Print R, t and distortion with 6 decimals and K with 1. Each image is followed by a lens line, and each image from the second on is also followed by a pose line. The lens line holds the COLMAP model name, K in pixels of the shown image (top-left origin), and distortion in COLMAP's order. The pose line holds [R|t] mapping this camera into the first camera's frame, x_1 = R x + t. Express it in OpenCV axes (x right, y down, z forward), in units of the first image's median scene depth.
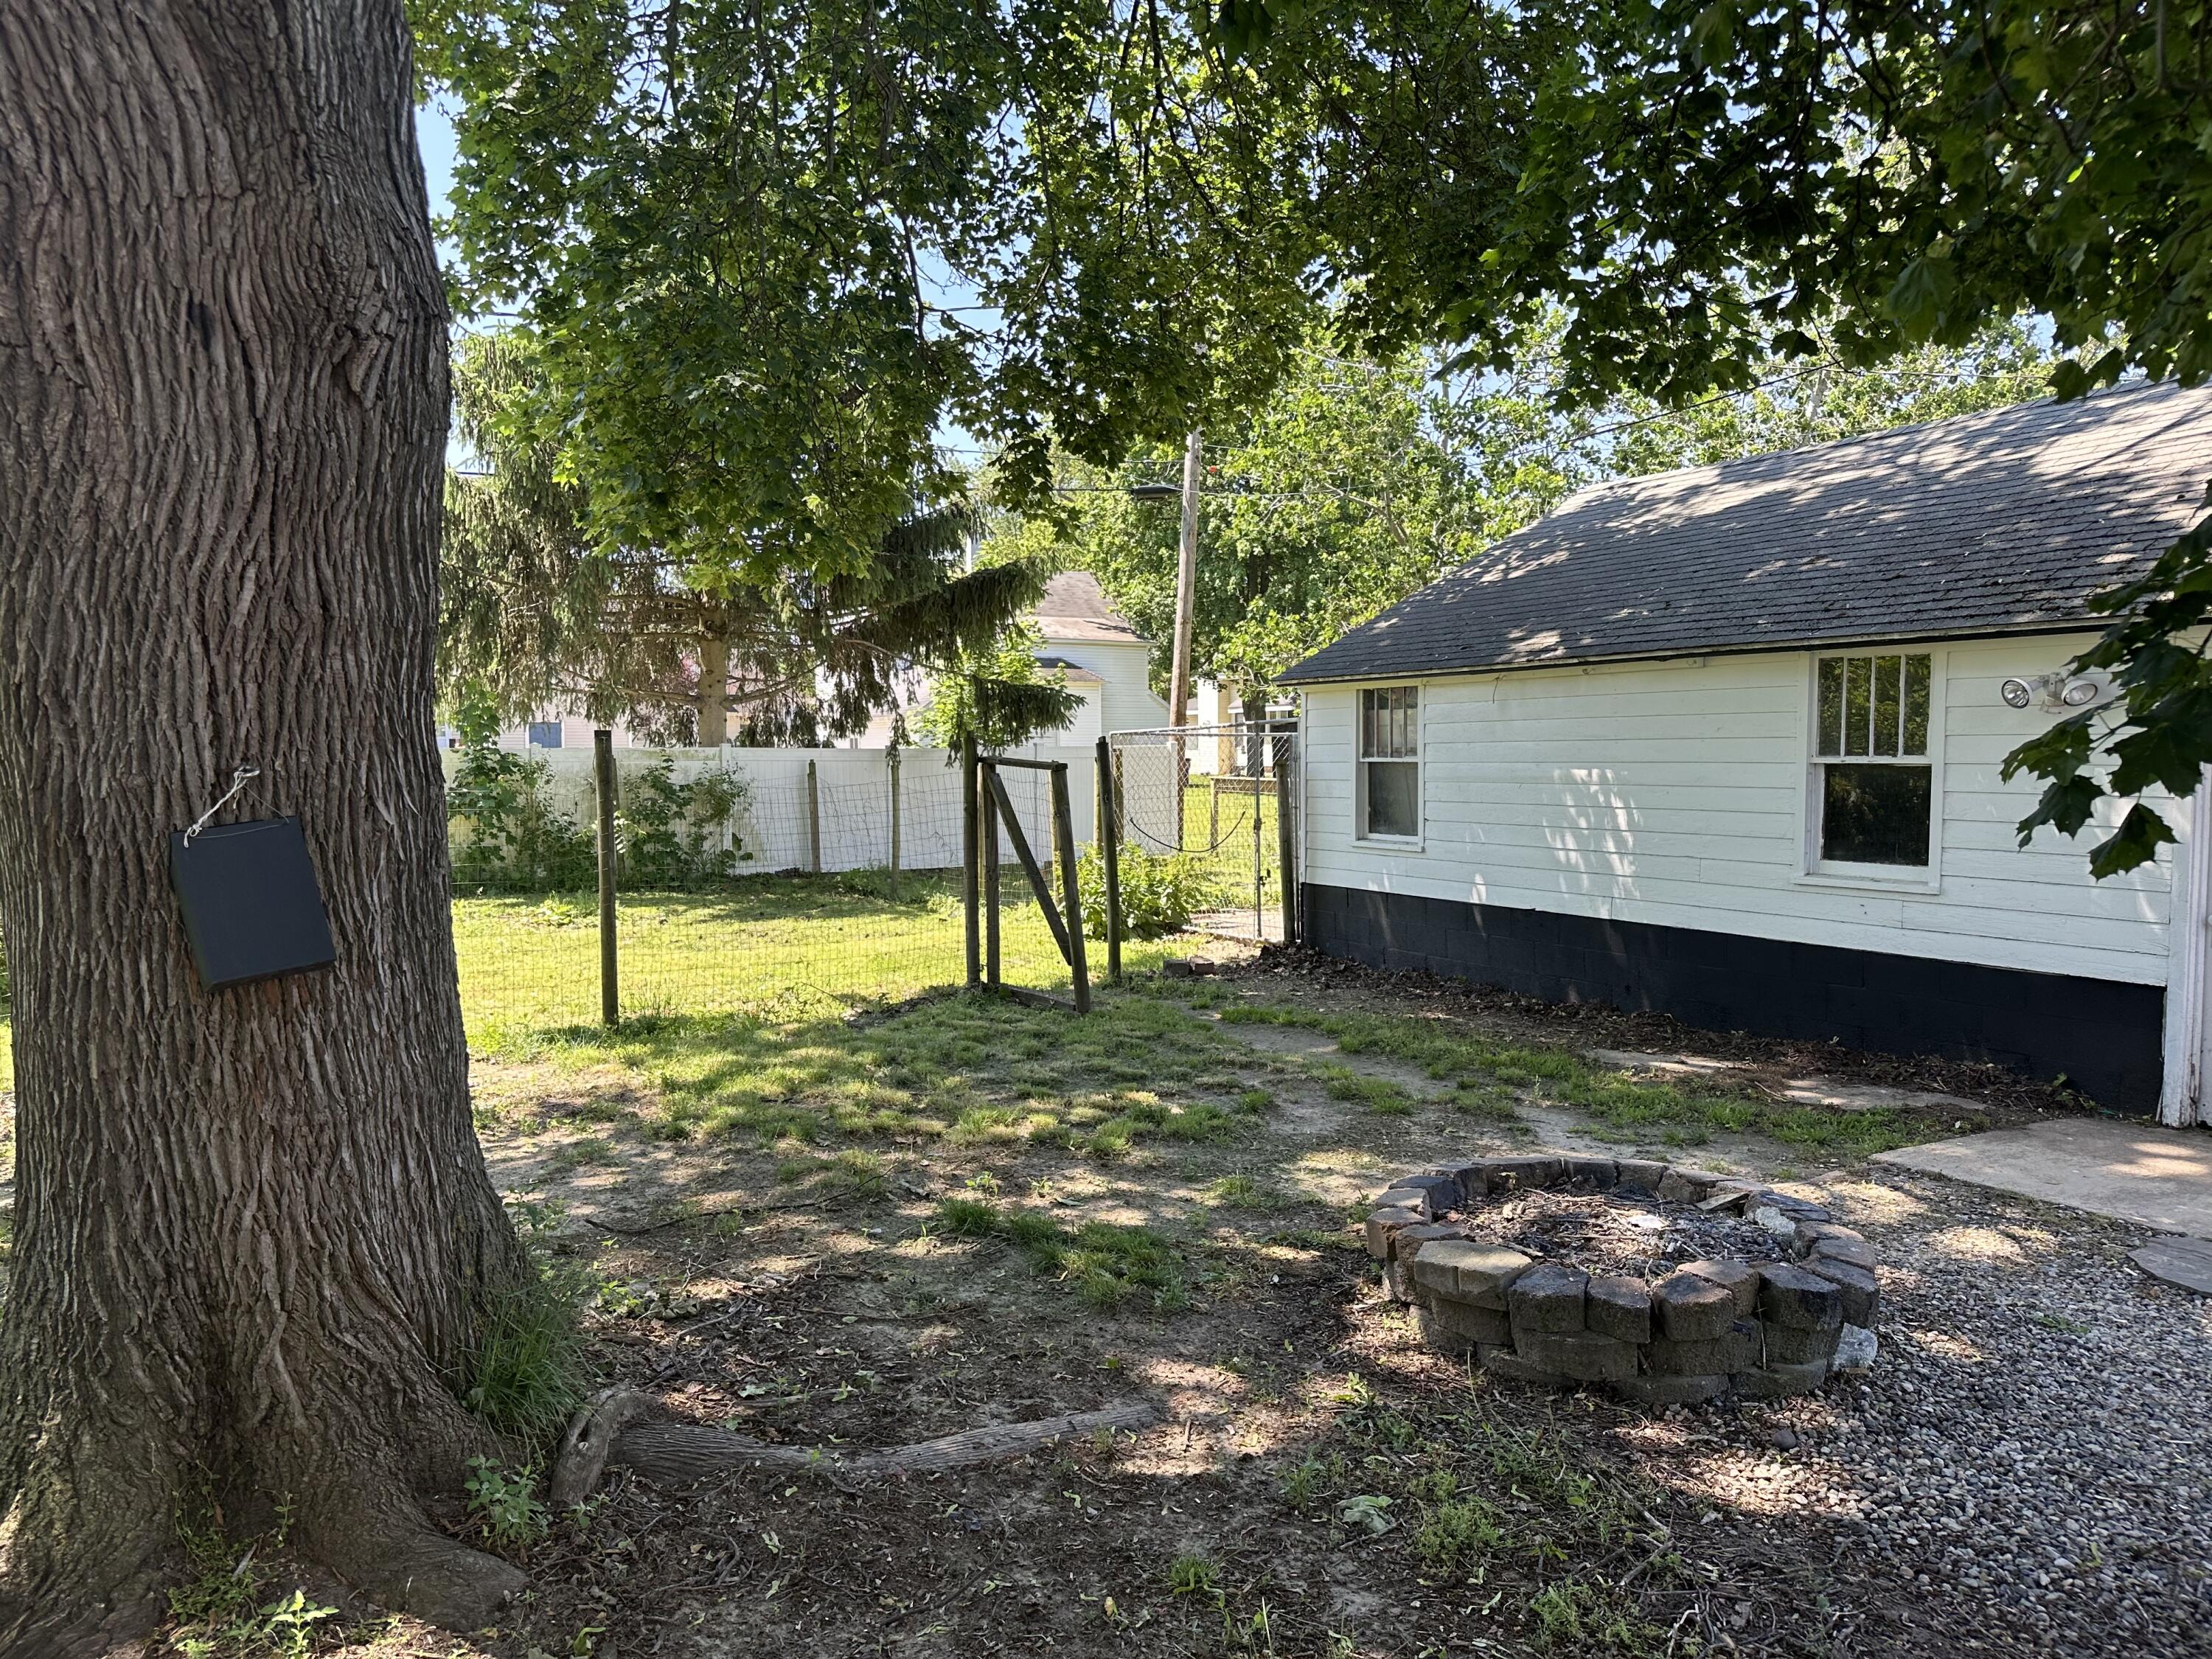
lens RADIAL K [[1540.1, 0, 1106.0], [0, 1540.1, 829.5], [0, 0, 1]] dist [0.040571, -0.000950]
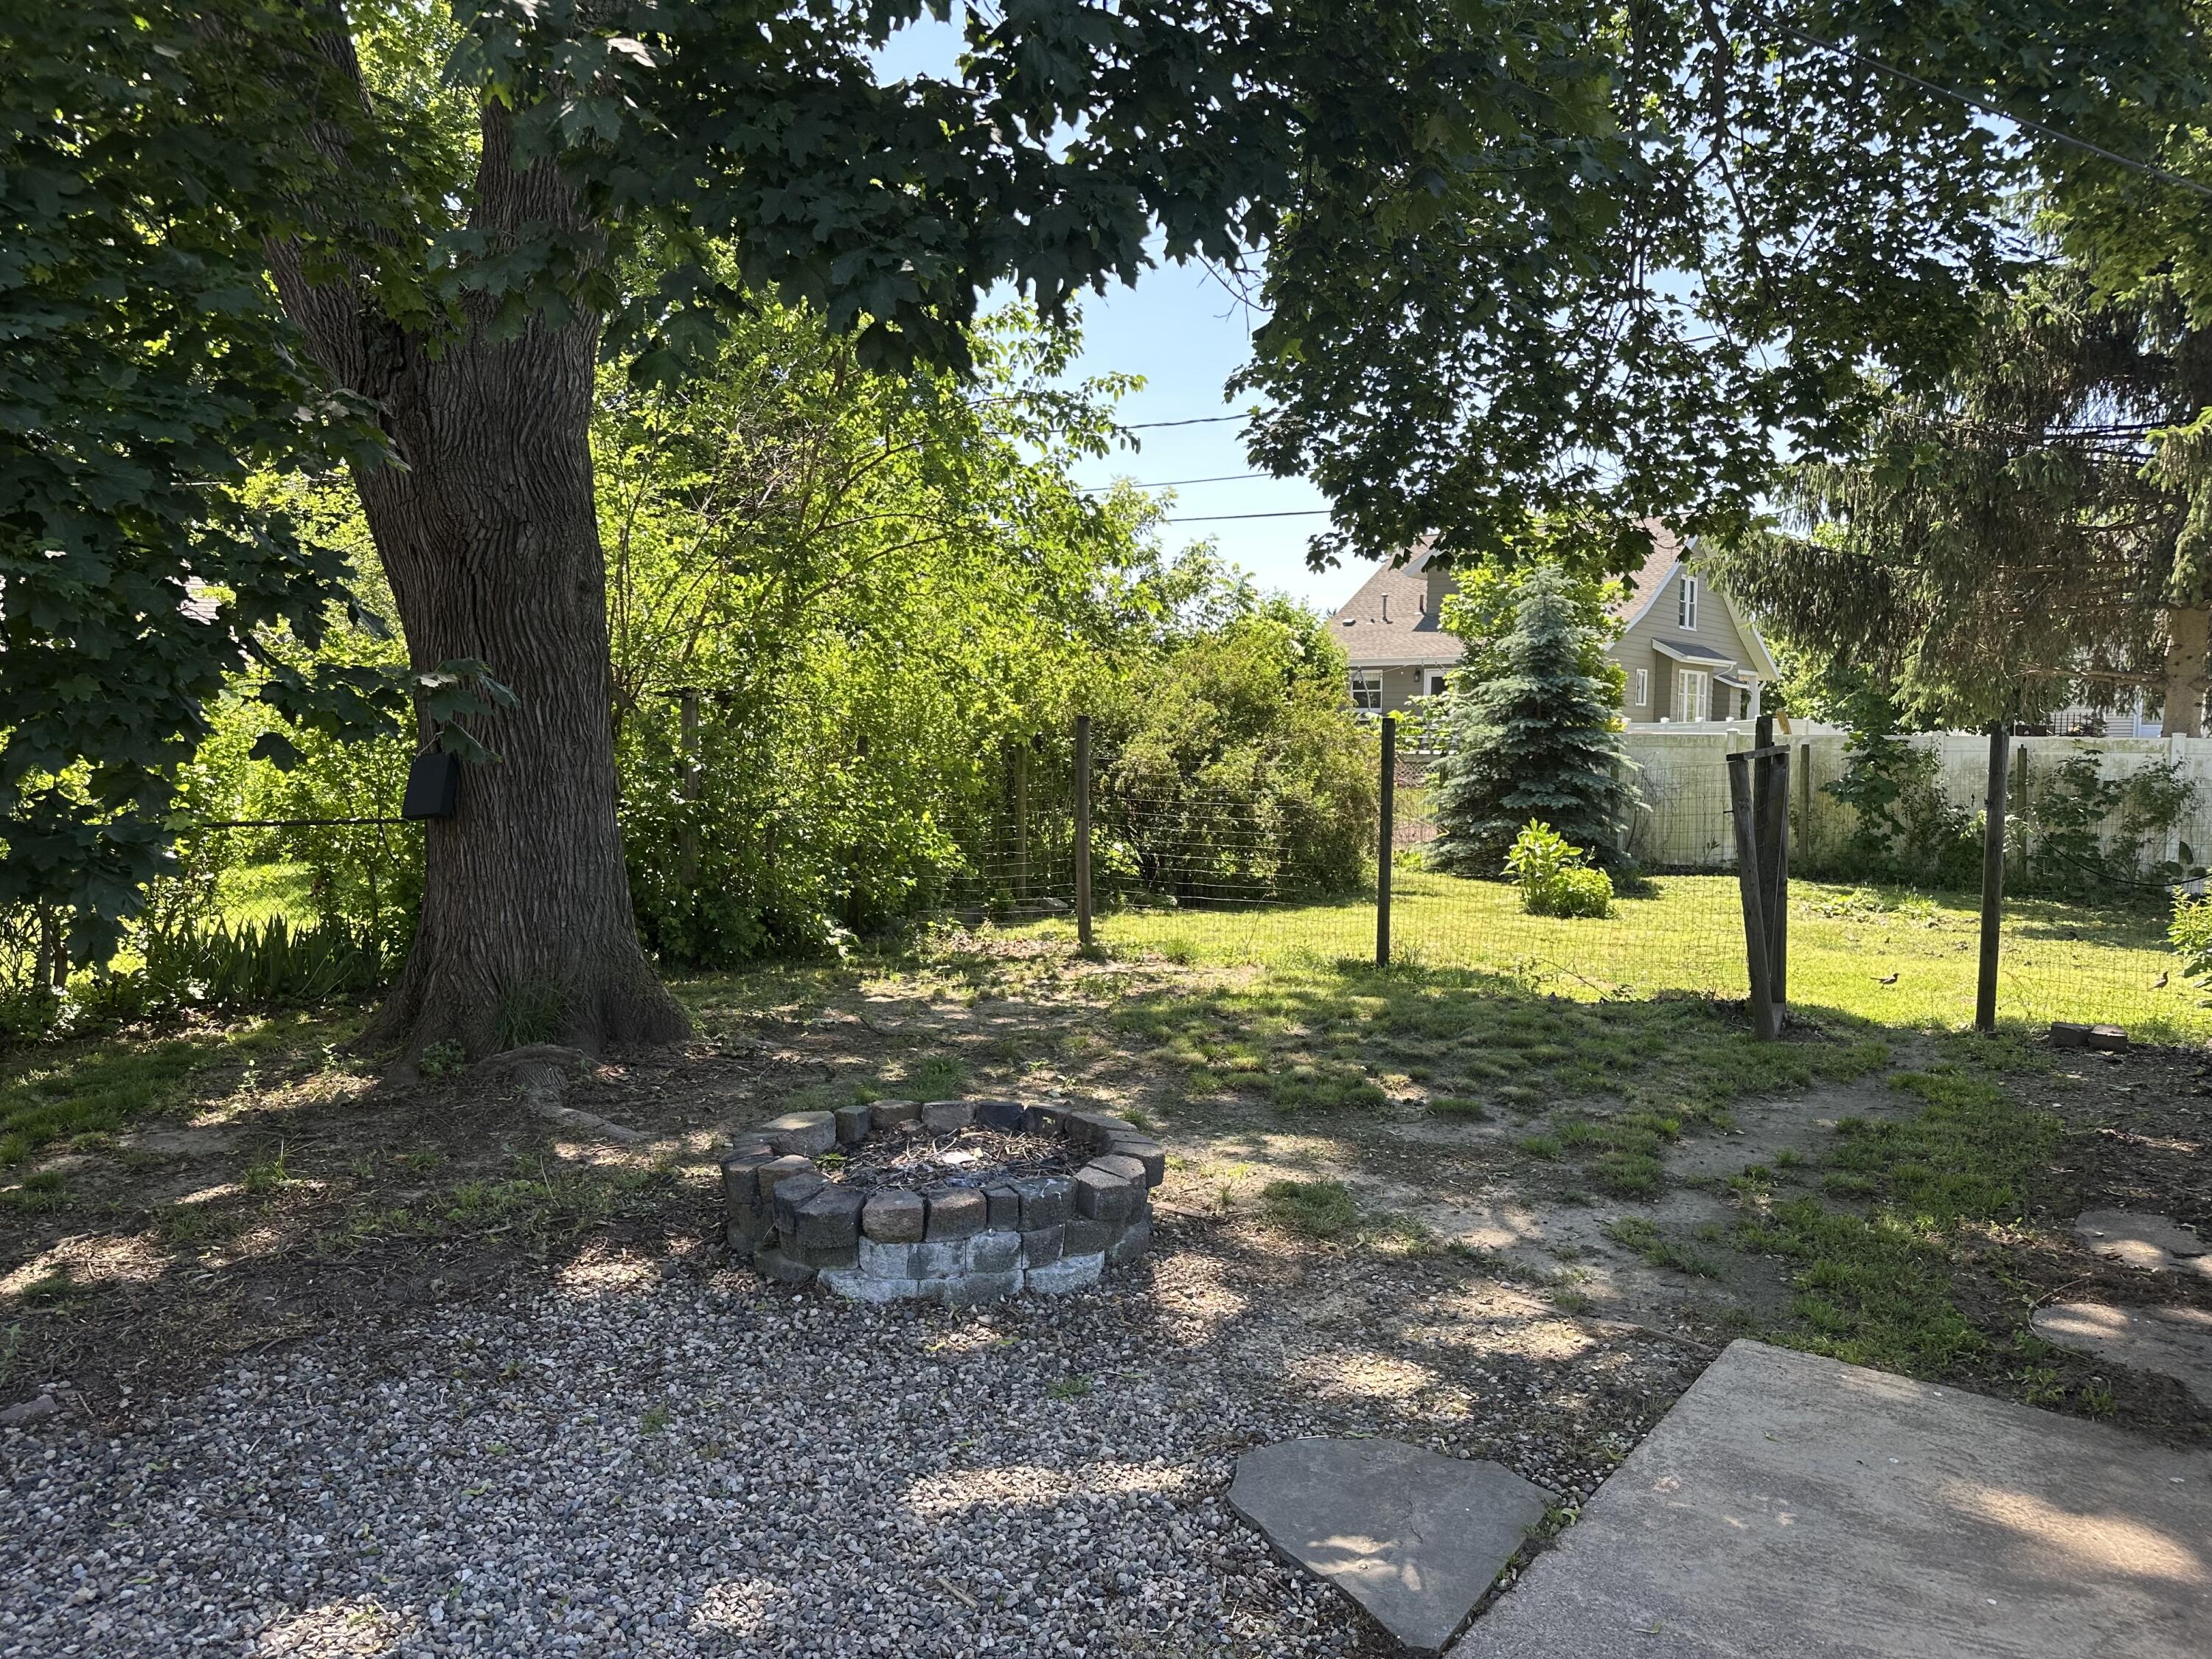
lens RADIAL K [[1540.1, 0, 1106.0], [0, 1540.1, 829.5], [0, 0, 1]] dist [0.040571, -0.000950]
pose [[0.410072, 0.069799, -0.909379, 0.997052], [-0.062538, 0.996872, 0.048314, -0.031586], [0.909907, 0.037059, 0.413154, 0.456463]]
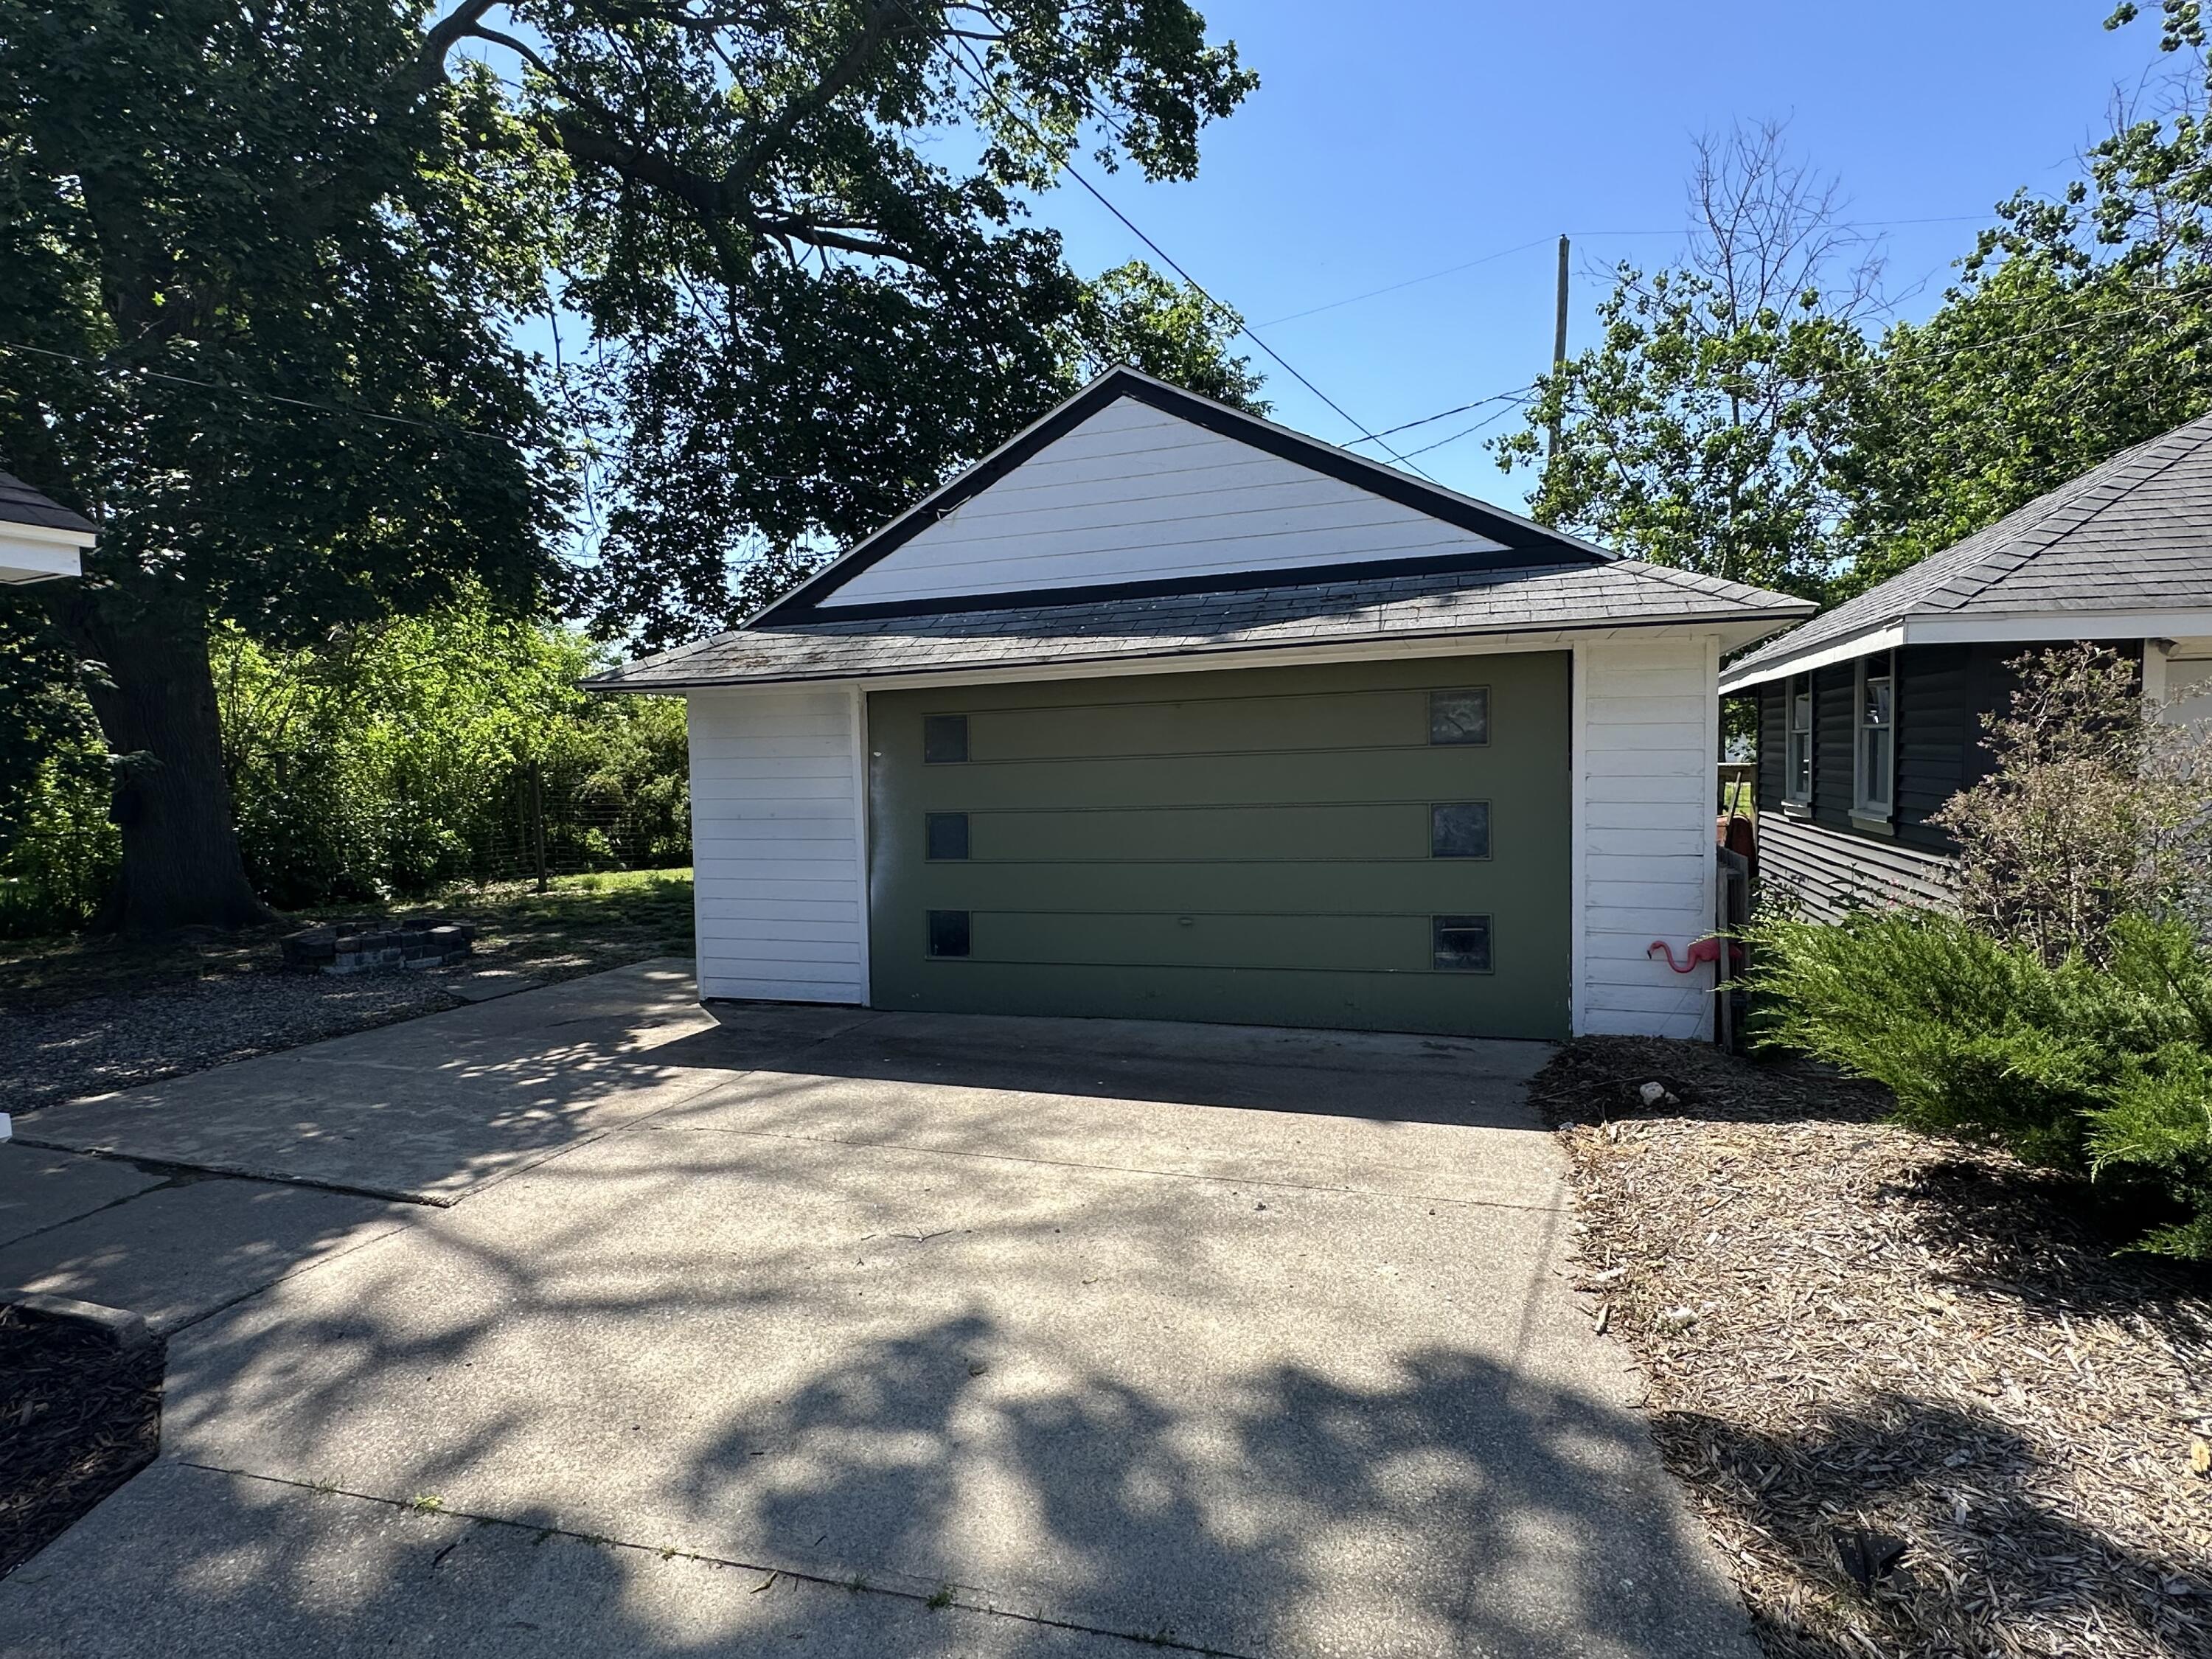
lens RADIAL K [[1201.1, 0, 1106.0], [0, 1201.1, 829.5], [0, 0, 1]] dist [-0.002766, -0.000687]
pose [[0.672627, 0.034623, -0.739171, 2.176955], [-0.018883, 0.999383, 0.029629, -0.026031], [0.739741, -0.005971, 0.672865, 0.344692]]
